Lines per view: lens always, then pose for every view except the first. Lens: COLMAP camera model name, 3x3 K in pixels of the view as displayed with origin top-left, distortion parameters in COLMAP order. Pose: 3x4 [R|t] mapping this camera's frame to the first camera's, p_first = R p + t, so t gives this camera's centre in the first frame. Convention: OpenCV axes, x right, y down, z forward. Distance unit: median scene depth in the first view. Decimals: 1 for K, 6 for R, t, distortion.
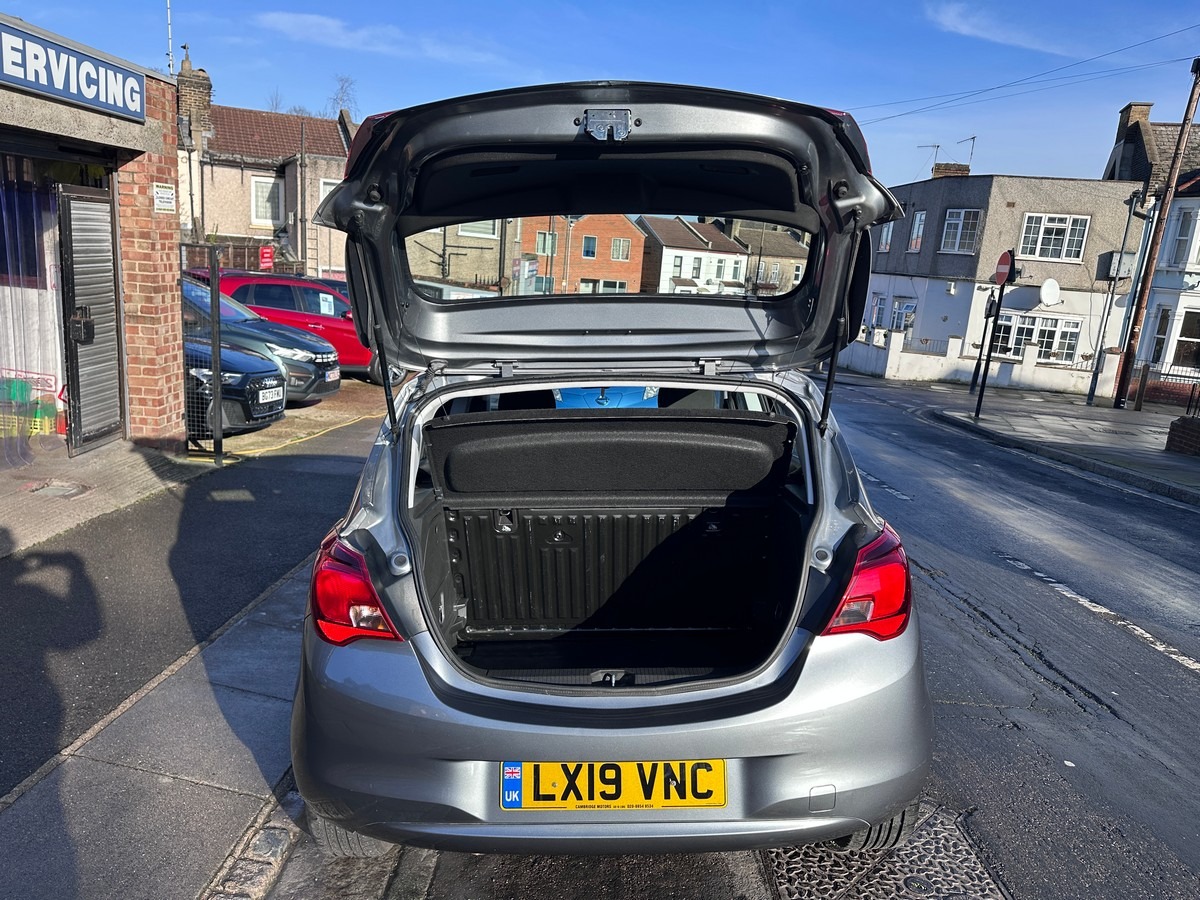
lens RADIAL K [[863.0, 0, 604.4], [0, 863.0, 445.7], [0, 0, 1]] dist [0.011828, -0.008427]
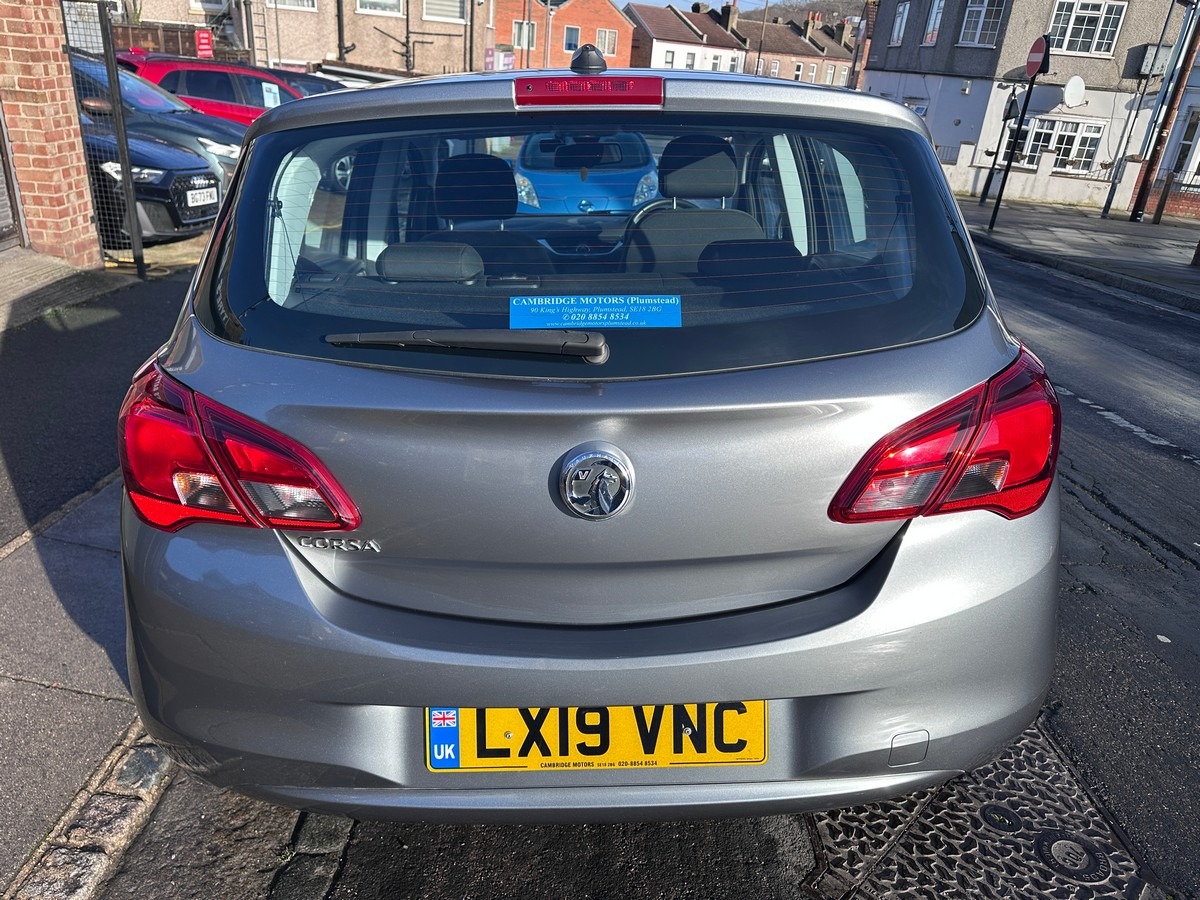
lens RADIAL K [[863.0, 0, 604.4], [0, 863.0, 445.7], [0, 0, 1]] dist [0.011828, -0.008427]
pose [[0.999864, -0.004567, 0.015819, 0.001911], [0.001267, 0.979259, 0.202608, 0.012465], [-0.016416, -0.202560, 0.979132, 0.118686]]
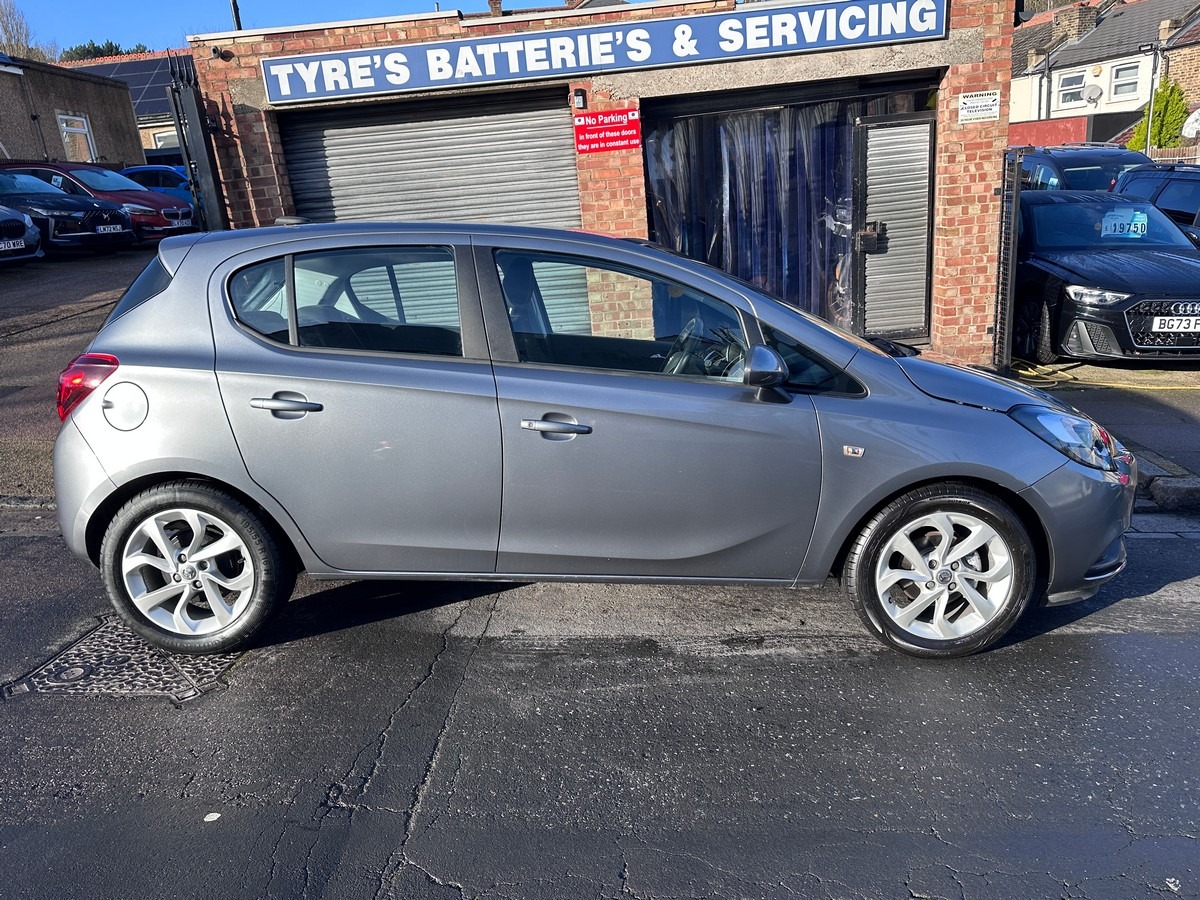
lens RADIAL K [[865.2, 0, 600.0], [0, 865.2, 450.0], [0, 0, 1]] dist [0.005567, -0.002793]
pose [[0.007437, 0.207525, -0.978202, 0.537615], [-0.129371, 0.970207, 0.204845, -0.048469], [0.991568, 0.125028, 0.034063, 0.567578]]
